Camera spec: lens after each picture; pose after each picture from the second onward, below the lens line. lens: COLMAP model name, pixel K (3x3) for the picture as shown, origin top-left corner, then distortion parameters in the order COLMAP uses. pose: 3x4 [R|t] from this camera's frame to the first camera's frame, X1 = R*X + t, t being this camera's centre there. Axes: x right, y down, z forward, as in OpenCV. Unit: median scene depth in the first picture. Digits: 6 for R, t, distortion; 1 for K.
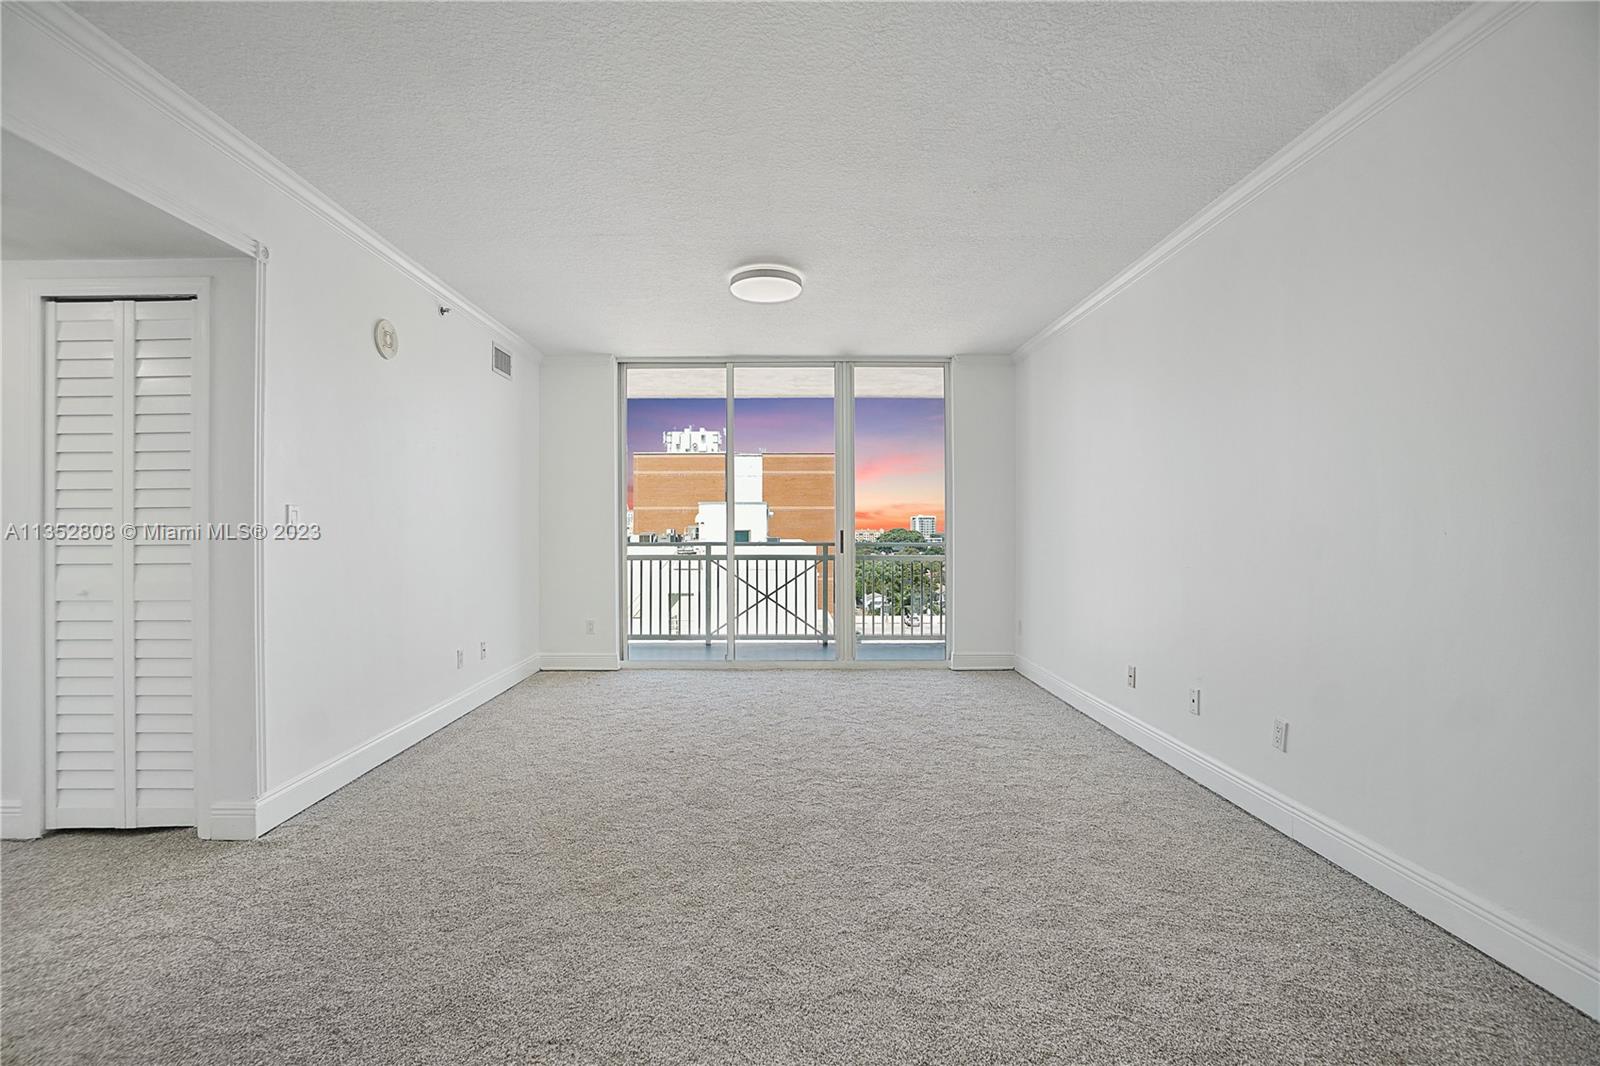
lens RADIAL K [[718.5, 0, 787.0], [0, 718.5, 529.0], [0, 0, 1]] dist [-0.052978, 0.016842]
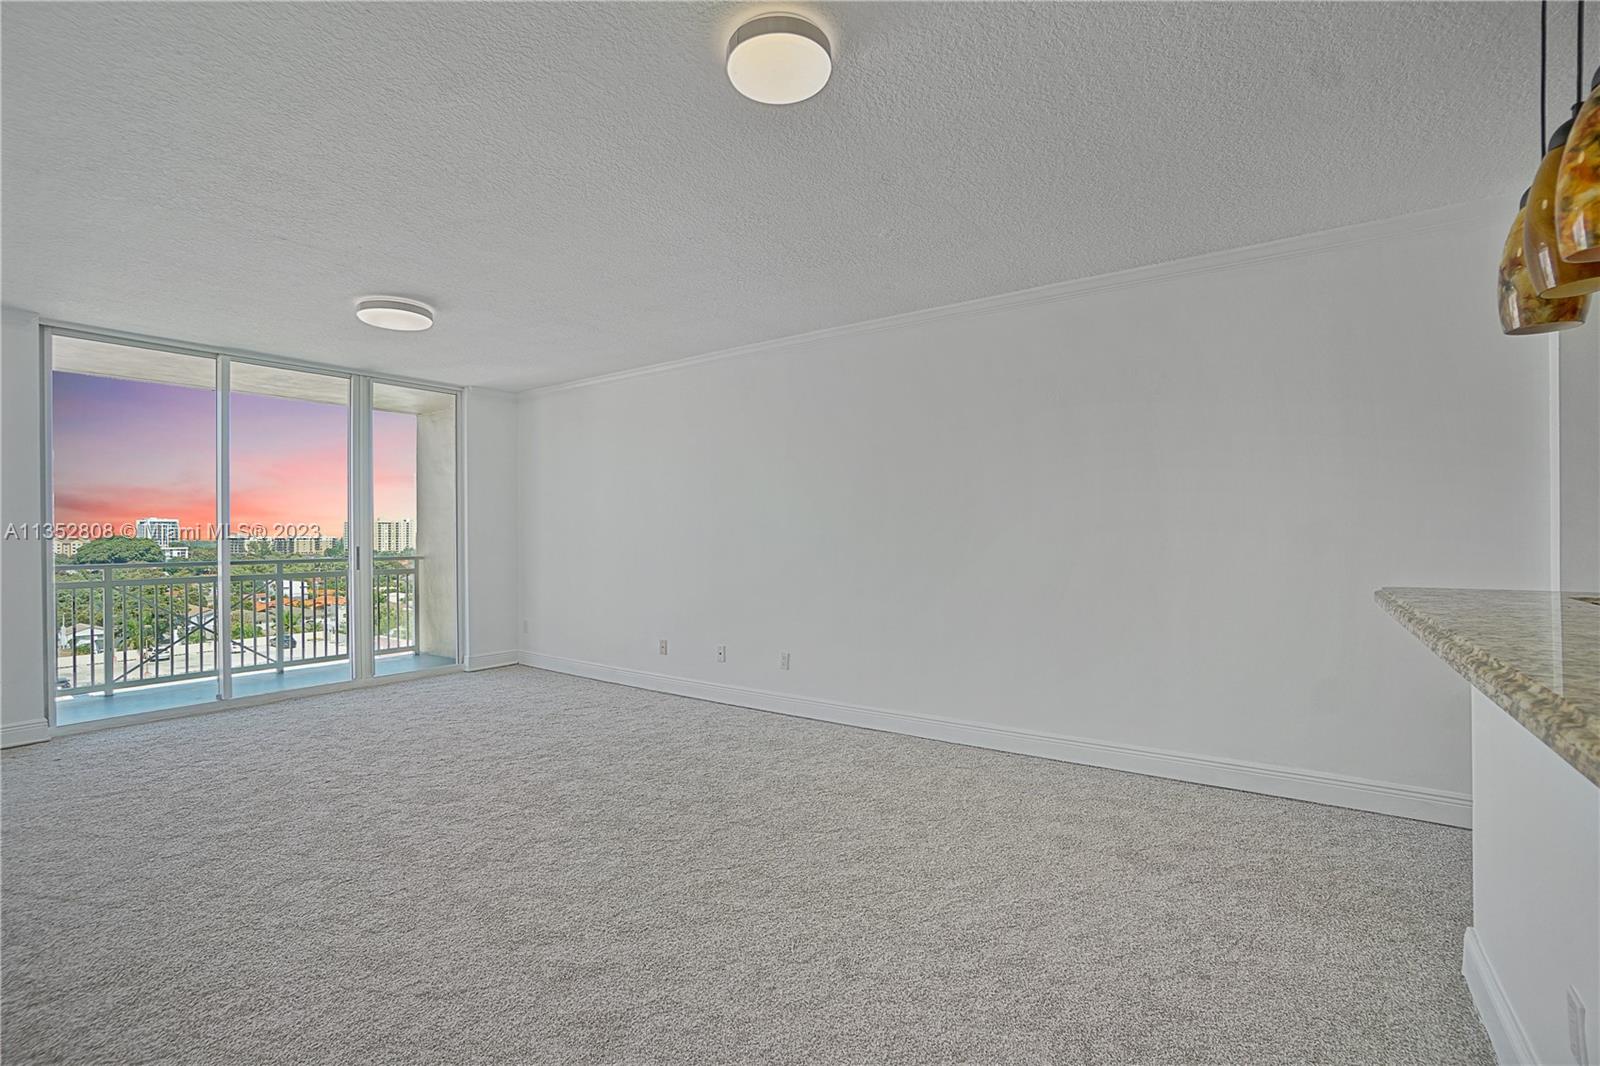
lens RADIAL K [[710.9, 0, 773.8], [0, 710.9, 529.9], [0, 0, 1]] dist [-0.004317, 0.000889]
pose [[0.614241, 0.002958, 0.789113, -0.401430], [0.002916, 0.999978, -0.006018, -0.016142], [-0.789113, 0.005997, 0.614219, -0.051527]]
